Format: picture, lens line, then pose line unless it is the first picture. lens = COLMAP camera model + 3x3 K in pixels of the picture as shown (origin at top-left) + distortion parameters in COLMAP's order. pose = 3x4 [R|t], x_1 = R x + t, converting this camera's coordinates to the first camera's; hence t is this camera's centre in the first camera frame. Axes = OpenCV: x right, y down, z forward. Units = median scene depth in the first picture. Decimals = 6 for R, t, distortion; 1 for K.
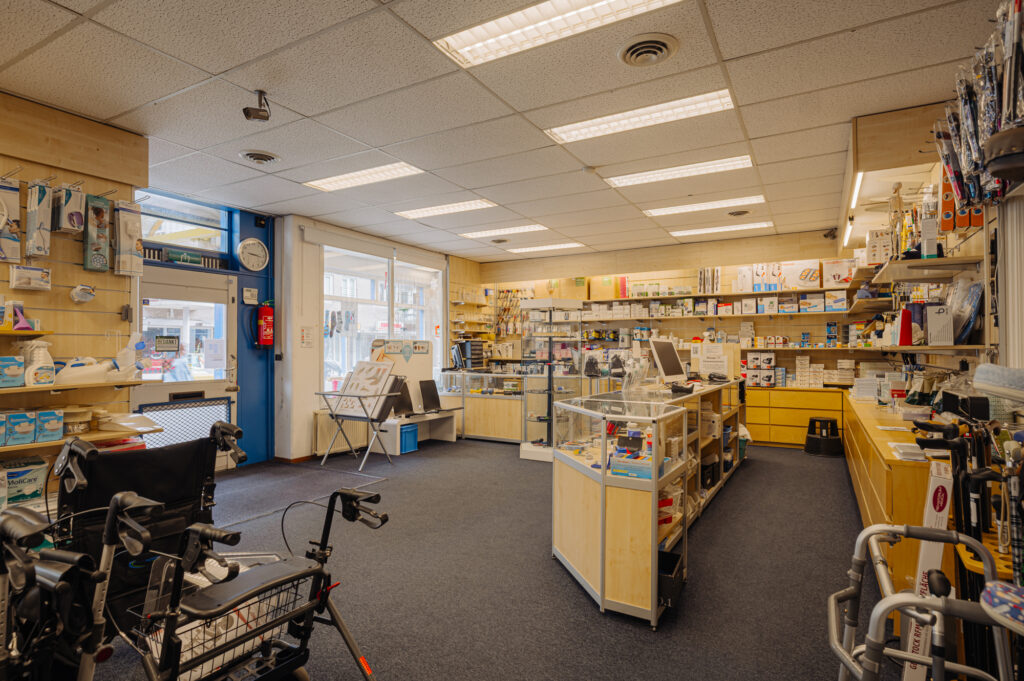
lens RADIAL K [[545.0, 0, 505.3], [0, 545.0, 356.3], [0, 0, 1]] dist [0.004359, -0.001316]
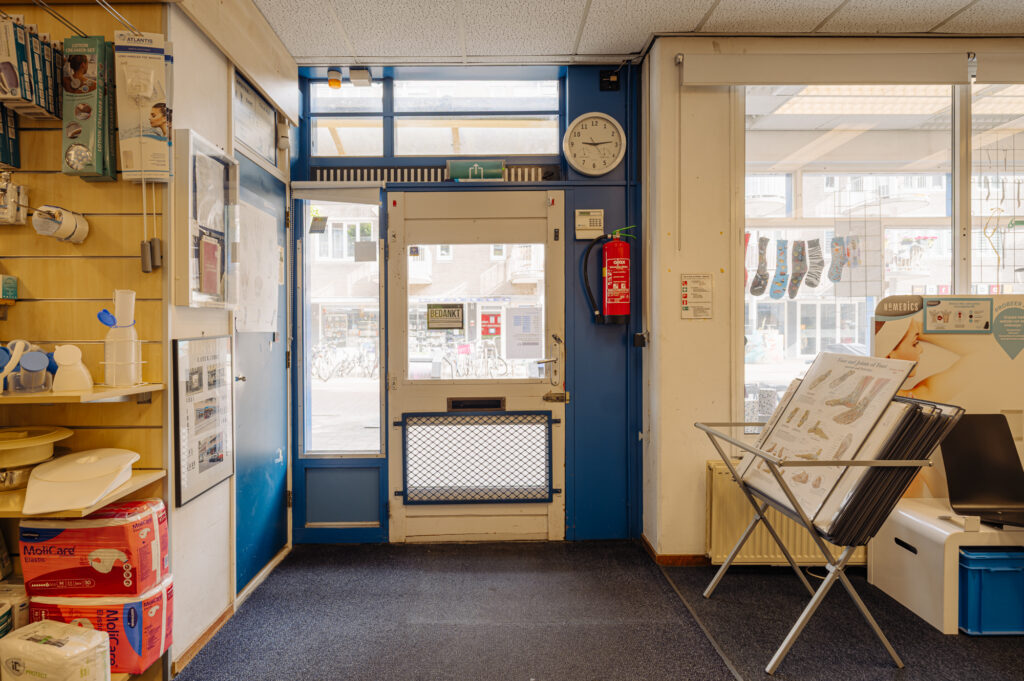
lens RADIAL K [[545.0, 0, 506.6], [0, 545.0, 330.5], [0, 0, 1]] dist [0.004359, -0.001316]
pose [[0.514527, 0.000752, -0.857474, -0.046174], [-0.003825, 0.999992, -0.001418, -0.005072], [0.857466, 0.004009, 0.514525, 0.562481]]
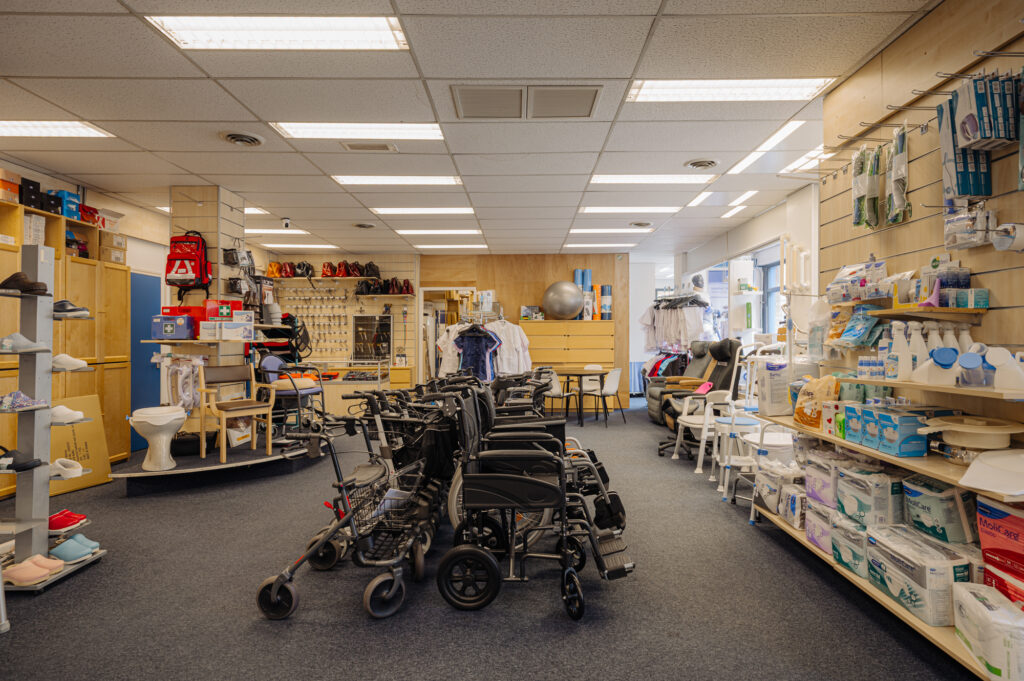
lens RADIAL K [[527.1, 0, 514.7], [0, 527.1, 333.8], [0, 0, 1]] dist [0.000359, 0.000097]
pose [[-0.879864, -0.004605, -0.475202, -0.014987], [-0.009126, 0.999932, 0.007207, -0.004796], [0.475137, 0.010678, -0.879847, 0.637072]]
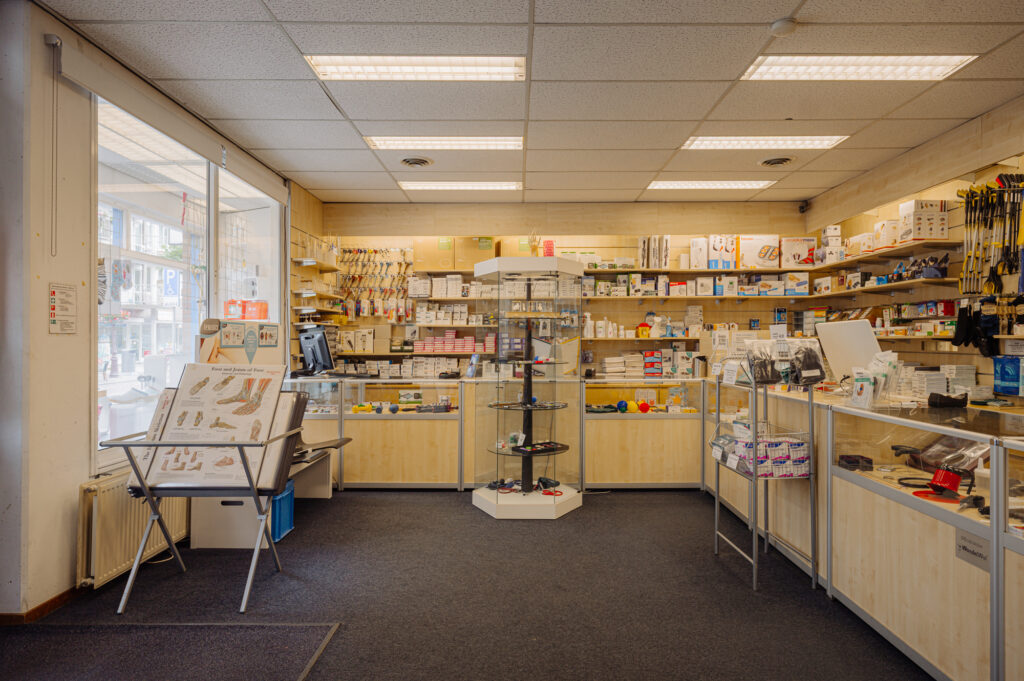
lens RADIAL K [[589.7, 0, 511.2], [0, 589.7, 344.5], [0, 0, 1]] dist [-0.000660, 0.001940]
pose [[0.865419, -0.005239, 0.501022, -0.262877], [0.007593, 0.999968, -0.002659, -0.004143], [-0.500992, 0.006105, 0.865431, 0.392151]]
